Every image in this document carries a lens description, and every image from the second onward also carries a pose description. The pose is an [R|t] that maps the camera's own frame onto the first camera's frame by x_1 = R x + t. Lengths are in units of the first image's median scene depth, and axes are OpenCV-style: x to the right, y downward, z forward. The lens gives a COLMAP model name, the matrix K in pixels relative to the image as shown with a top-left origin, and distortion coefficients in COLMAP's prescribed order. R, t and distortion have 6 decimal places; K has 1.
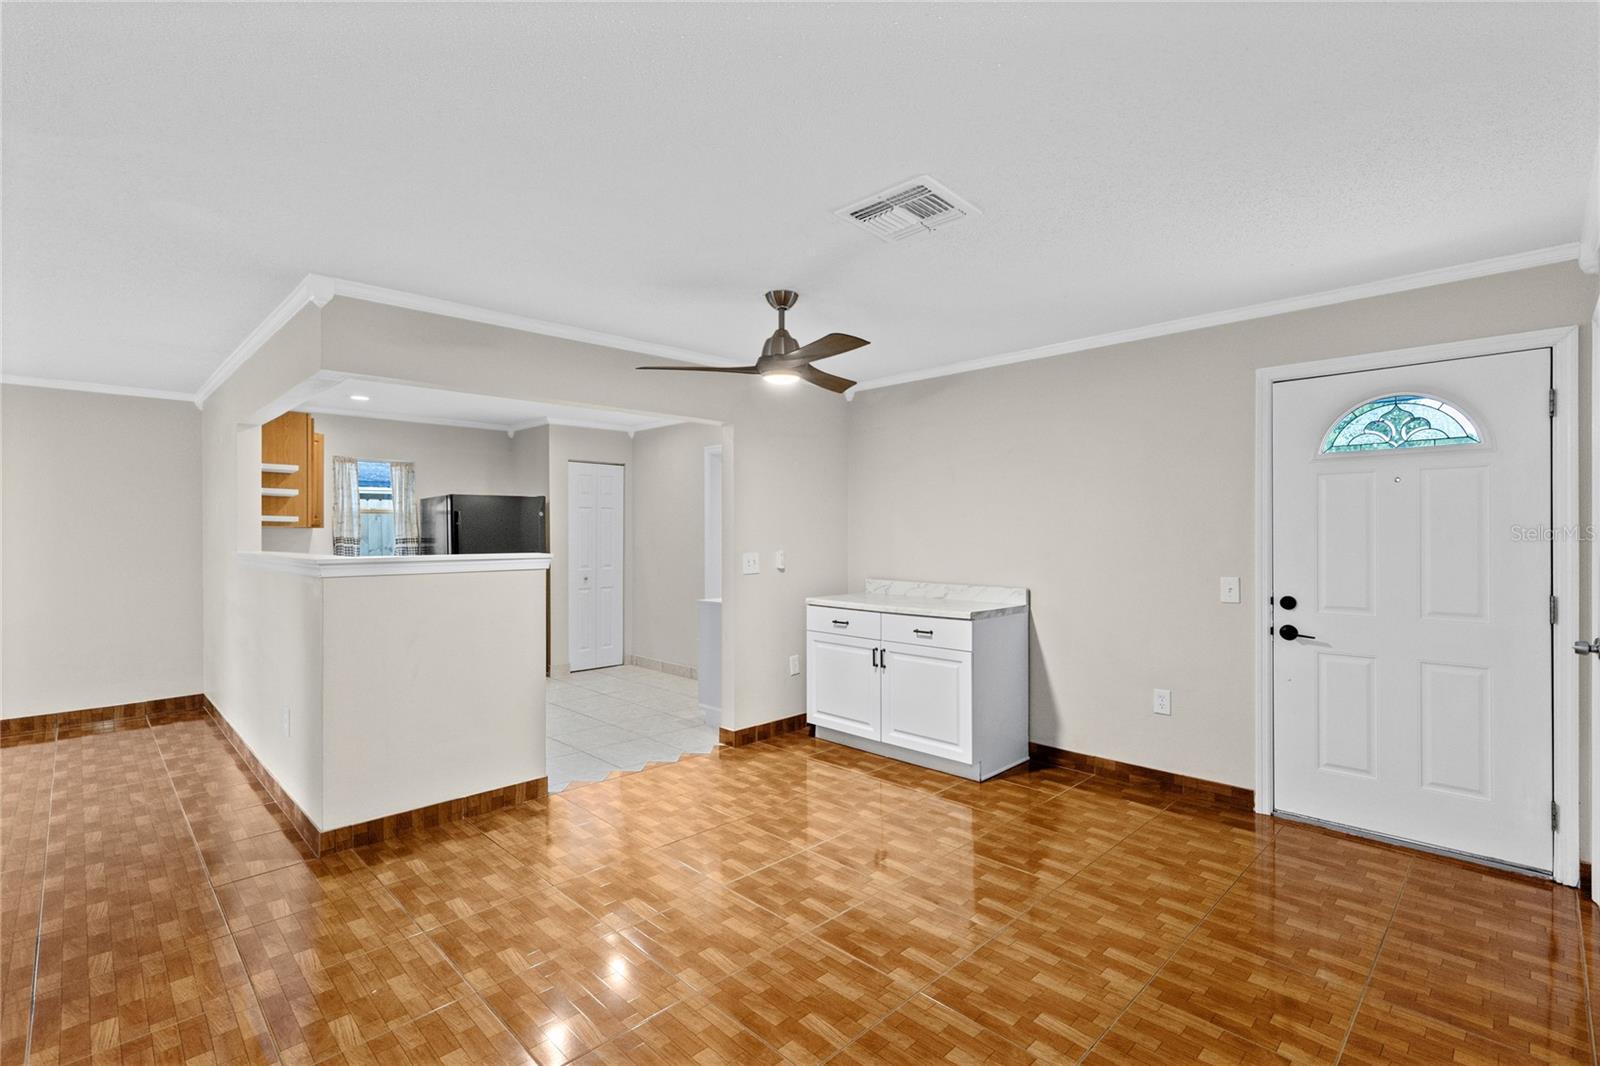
lens RADIAL K [[738.8, 0, 789.3], [0, 738.8, 526.6], [0, 0, 1]] dist [0.003385, -0.001193]
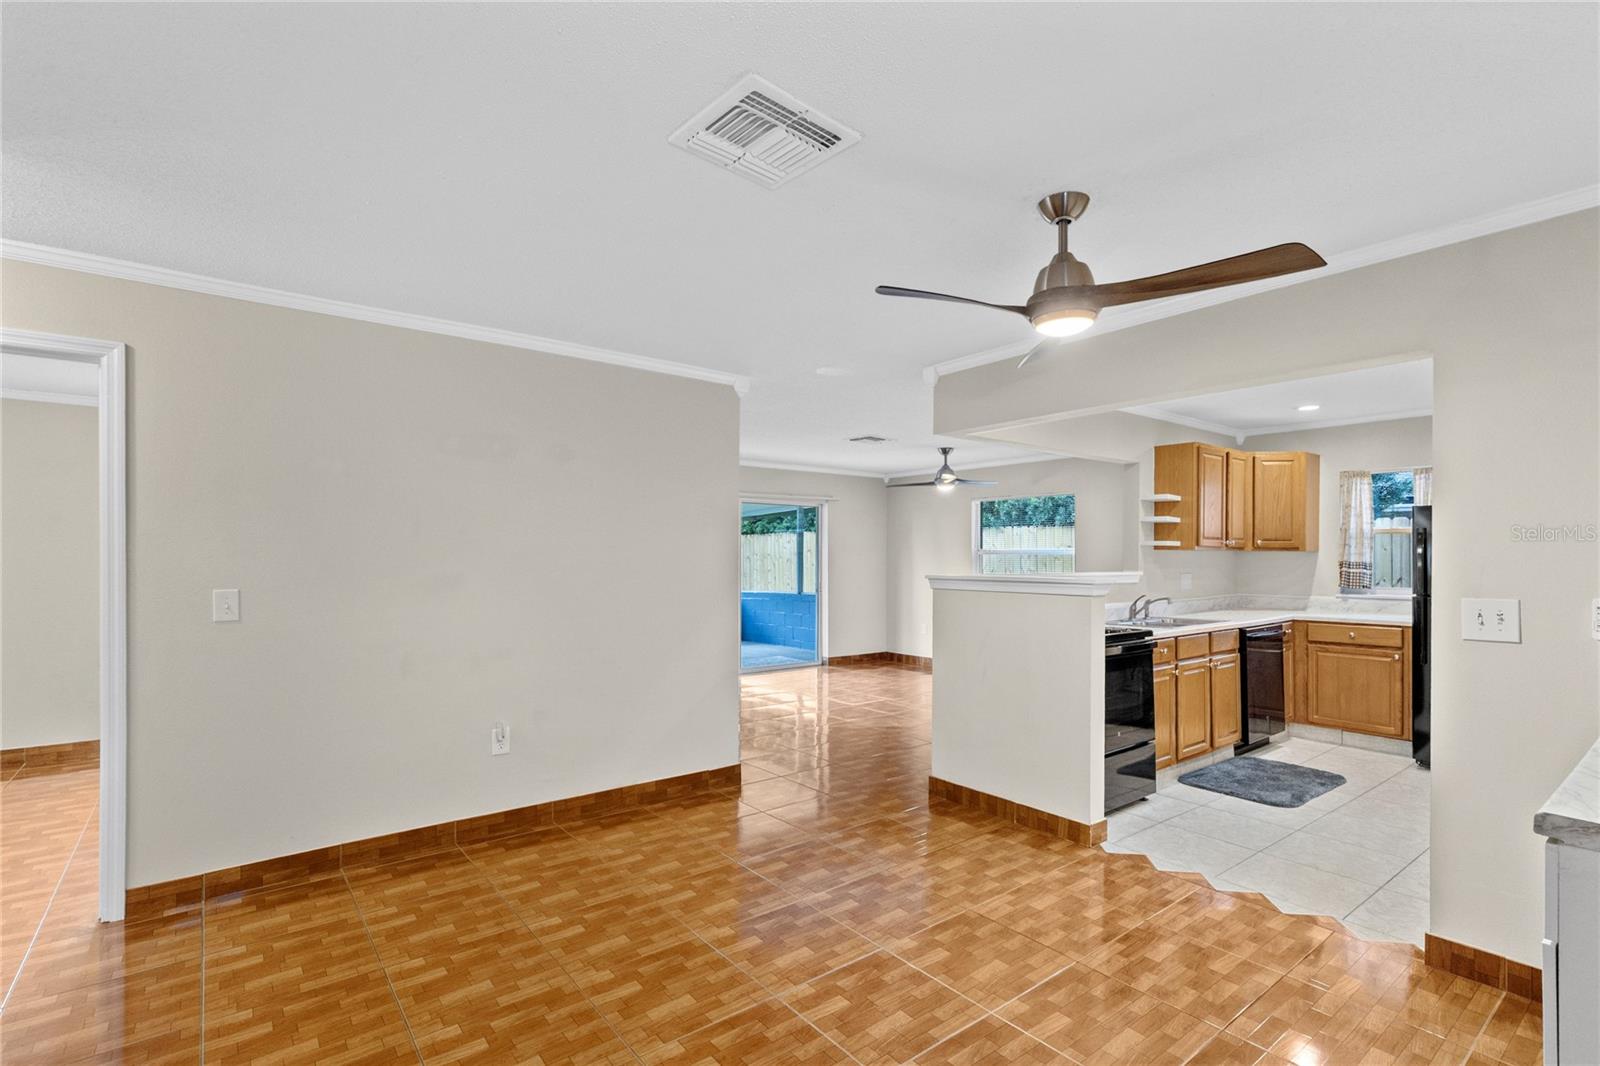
lens RADIAL K [[738.8, 0, 801.0], [0, 738.8, 554.6], [0, 0, 1]] dist [0.003385, -0.001193]
pose [[-0.103411, 0.001643, -0.994637, 0.460981], [0.003869, 0.999992, 0.001249, 0.003019], [0.994631, -0.003719, -0.103417, 0.563664]]
